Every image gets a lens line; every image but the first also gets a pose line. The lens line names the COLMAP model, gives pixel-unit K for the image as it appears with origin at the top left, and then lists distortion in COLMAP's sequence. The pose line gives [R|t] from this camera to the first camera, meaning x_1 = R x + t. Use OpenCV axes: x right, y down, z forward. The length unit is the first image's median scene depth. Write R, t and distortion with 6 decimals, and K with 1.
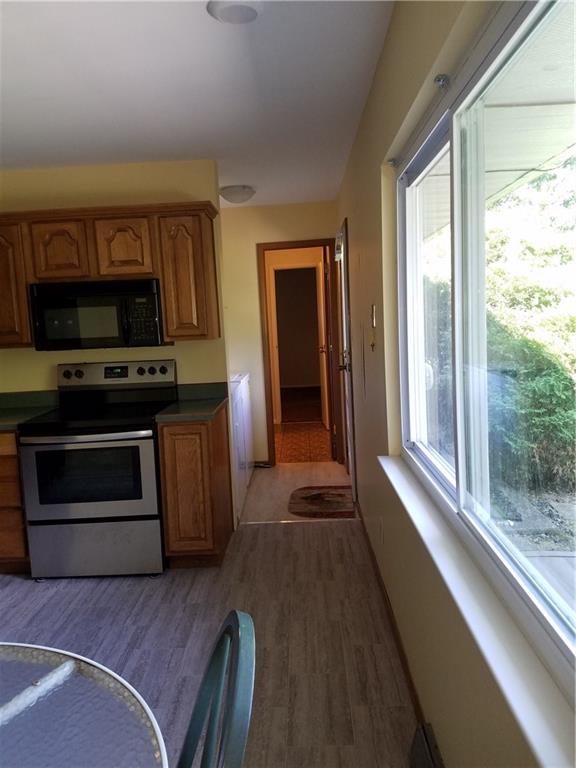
lens RADIAL K [[586.0, 0, 269.5], [0, 586.0, 375.6], [0, 0, 1]] dist [0.255469, -0.447618]
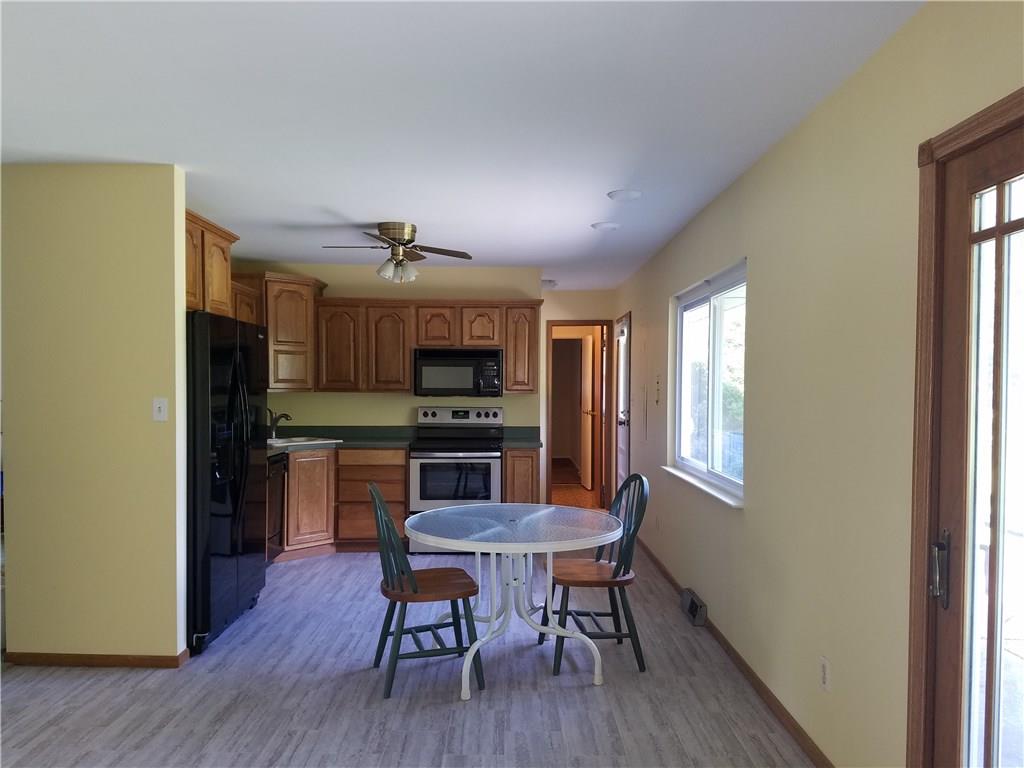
lens RADIAL K [[776.9, 0, 507.7], [0, 776.9, 407.4], [0, 0, 1]] dist [0.345268, 0.000000]
pose [[0.997064, 0.056468, 0.051725, -0.263543], [-0.052625, 0.995952, -0.072871, 0.110758], [-0.055631, 0.069935, 0.995999, -0.853760]]
